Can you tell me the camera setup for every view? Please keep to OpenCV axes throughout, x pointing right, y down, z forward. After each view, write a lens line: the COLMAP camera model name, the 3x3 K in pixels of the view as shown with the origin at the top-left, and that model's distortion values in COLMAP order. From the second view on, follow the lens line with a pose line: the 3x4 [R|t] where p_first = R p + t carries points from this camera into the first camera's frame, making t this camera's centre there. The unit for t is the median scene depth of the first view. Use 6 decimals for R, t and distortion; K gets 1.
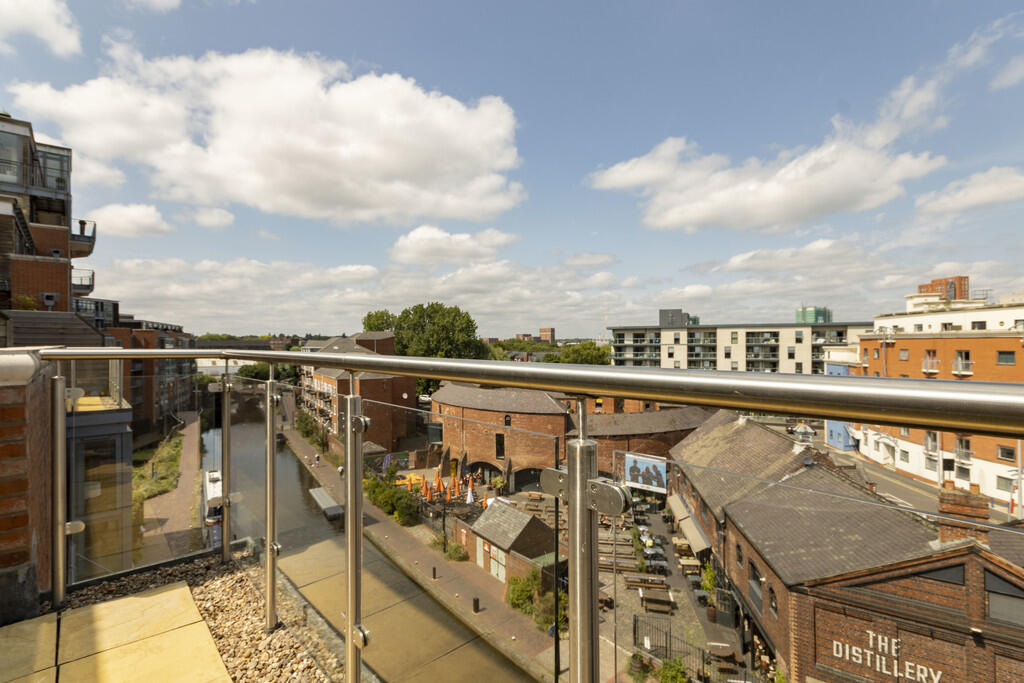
lens RADIAL K [[477.2, 0, 481.9], [0, 477.2, 338.4], [0, 0, 1]] dist [0.011284, -0.003170]
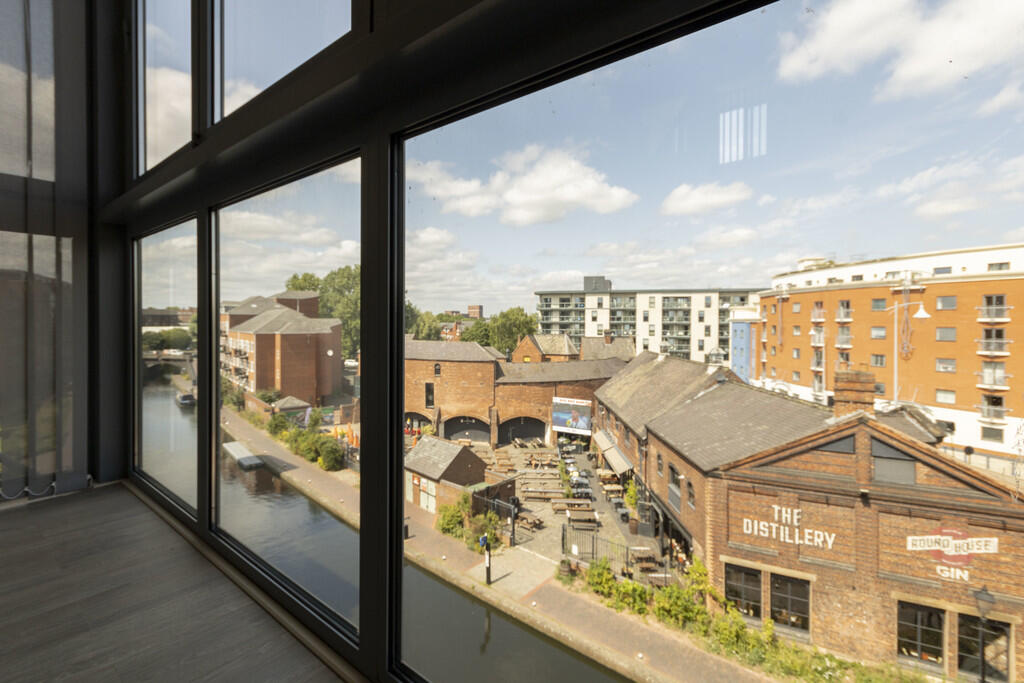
lens RADIAL K [[477.2, 0, 478.1], [0, 477.2, 322.8], [0, 0, 1]] dist [0.011284, -0.003170]
pose [[0.989909, 0.008503, 0.141451, -0.004747], [-0.009434, 0.999938, 0.005911, 0.086846], [-0.141392, -0.007186, 0.989928, 0.013536]]
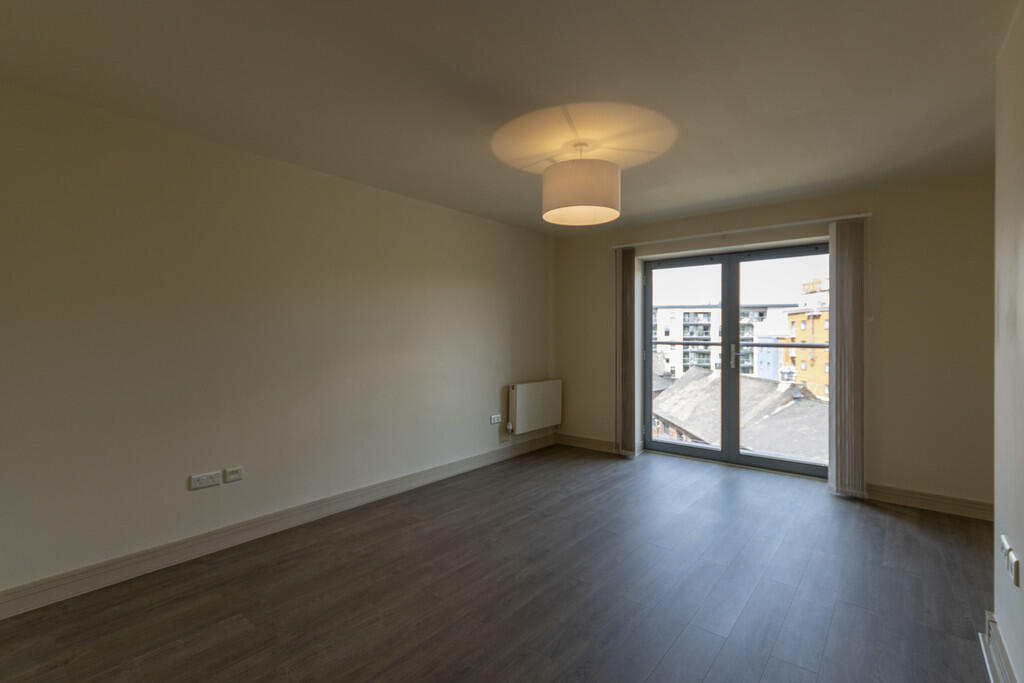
lens RADIAL K [[477.2, 0, 473.3], [0, 477.2, 333.8], [0, 0, 1]] dist [0.011284, -0.003170]
pose [[0.988687, 0.007976, 0.149782, -0.171625], [-0.008847, 0.999948, 0.005153, 0.072646], [-0.149733, -0.006420, 0.988706, -0.014164]]
